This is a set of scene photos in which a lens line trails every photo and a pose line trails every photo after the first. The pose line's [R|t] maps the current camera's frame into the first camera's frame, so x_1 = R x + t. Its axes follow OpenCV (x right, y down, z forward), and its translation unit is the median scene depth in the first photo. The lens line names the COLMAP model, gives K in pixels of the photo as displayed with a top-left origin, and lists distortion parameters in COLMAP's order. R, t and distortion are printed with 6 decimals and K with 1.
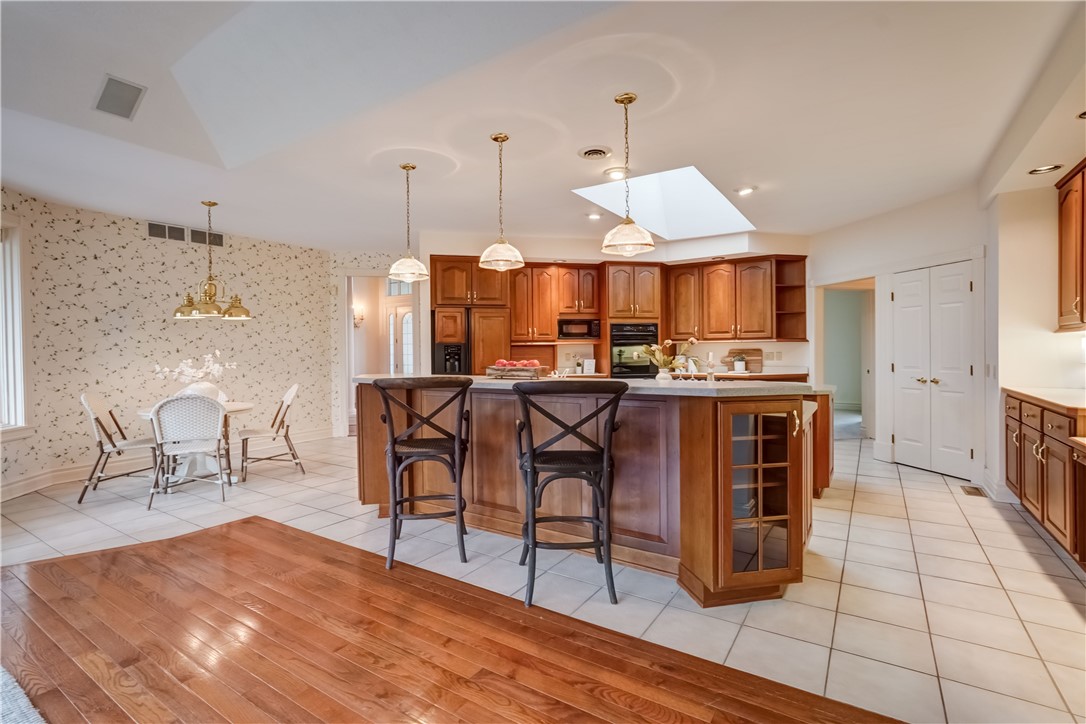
lens RADIAL K [[482.9, 0, 560.2], [0, 482.9, 351.7], [0, 0, 1]] dist [-0.007941, 0.004436]
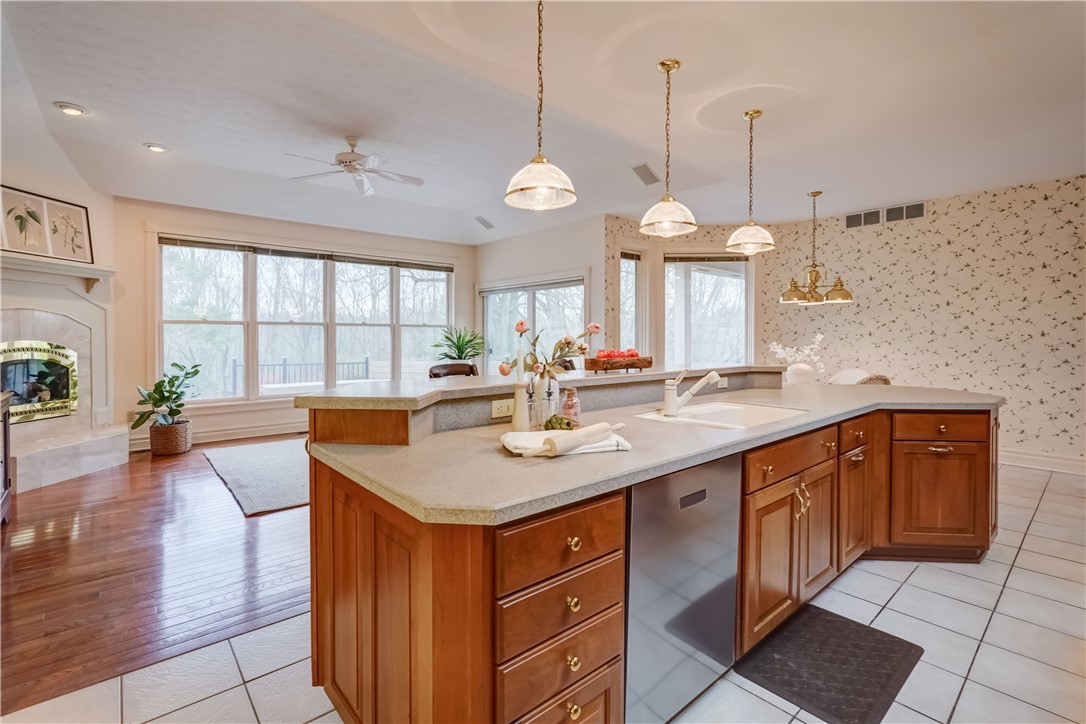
lens RADIAL K [[482.9, 0, 511.5], [0, 482.9, 342.5], [0, 0, 1]] dist [-0.007941, 0.004436]
pose [[-0.337952, 0.024954, -0.940833, 0.335873], [-0.005218, 0.999583, 0.028386, -0.007692], [0.941149, 0.014503, -0.337681, 0.515142]]
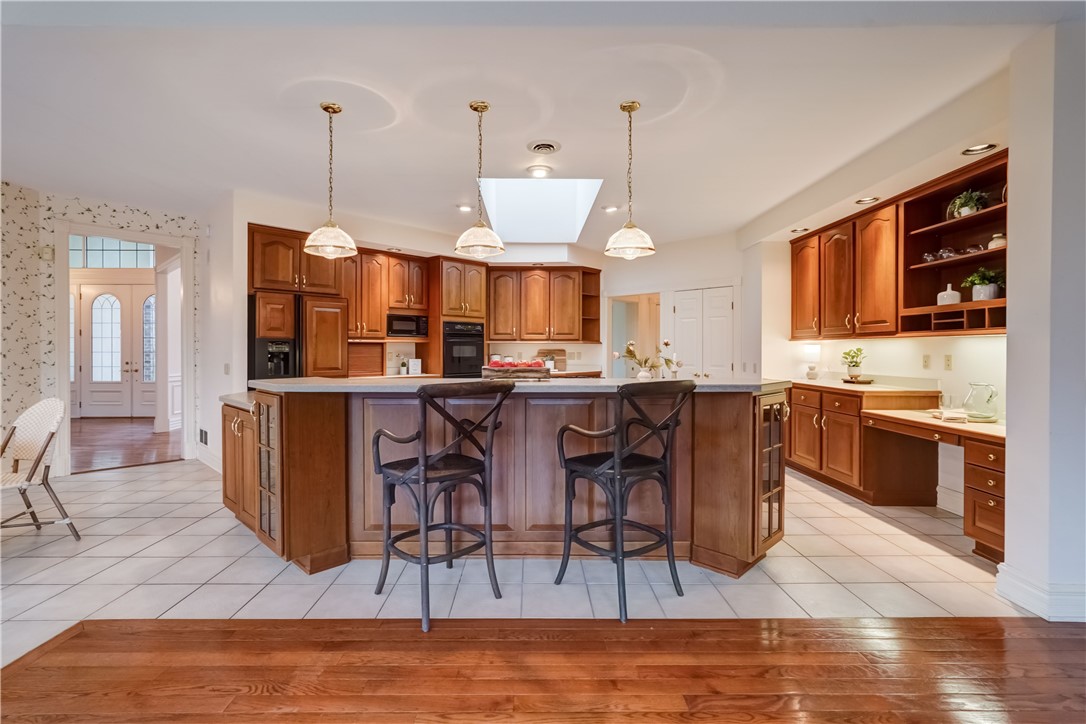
lens RADIAL K [[482.9, 0, 529.8], [0, 482.9, 349.4], [0, 0, 1]] dist [-0.007941, 0.004436]
pose [[0.848140, 0.010381, 0.529671, -0.273489], [-0.008030, 0.999945, -0.006740, 0.002165], [-0.529712, 0.001463, 0.848176, 0.109067]]
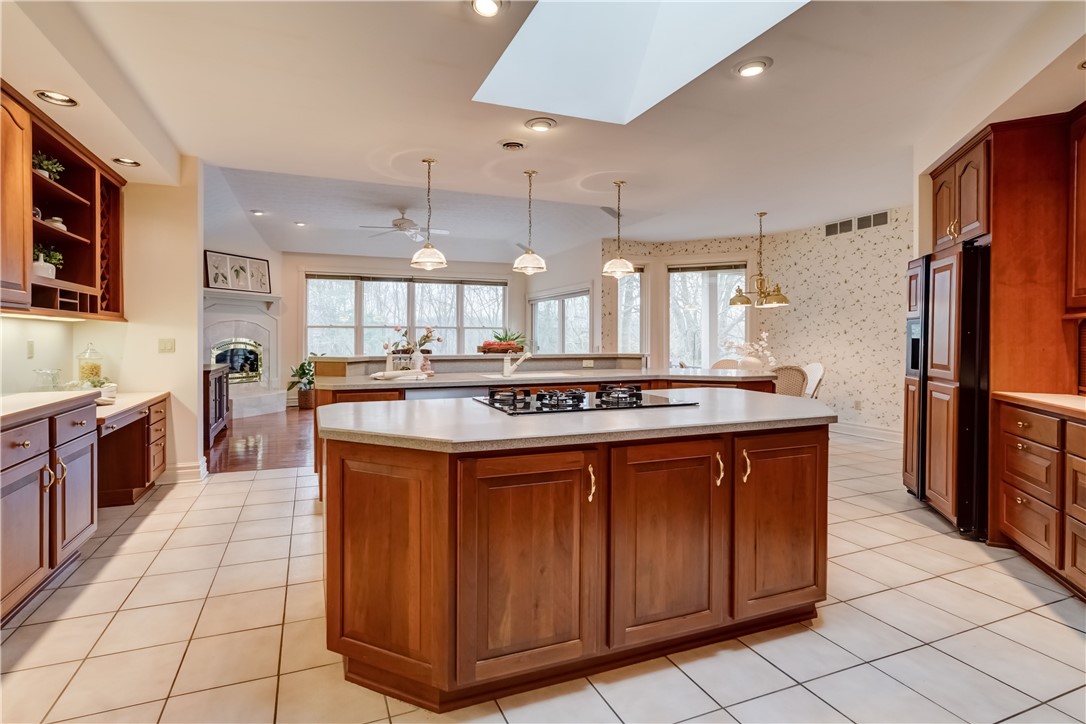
lens RADIAL K [[482.9, 0, 492.5], [0, 482.9, 338.0], [0, 0, 1]] dist [-0.007941, 0.004436]
pose [[-0.620087, 0.012603, -0.784432, 0.468723], [0.001222, 0.999885, 0.015098, -0.005797], [0.784532, 0.008403, -0.620031, 0.853697]]
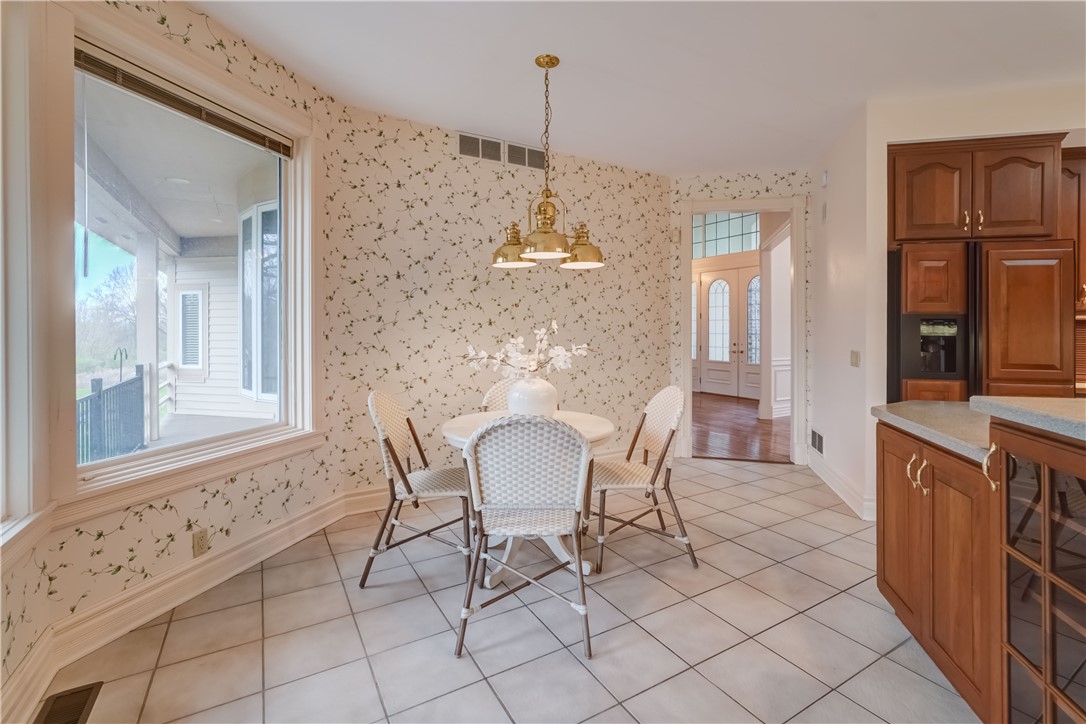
lens RADIAL K [[482.9, 0, 565.9], [0, 482.9, 326.1], [0, 0, 1]] dist [-0.007941, 0.004436]
pose [[0.893252, 0.011911, -0.449398, -0.321234], [-0.016358, 0.999848, -0.006013, 0.003610], [0.449258, 0.012722, 0.893311, 0.360251]]
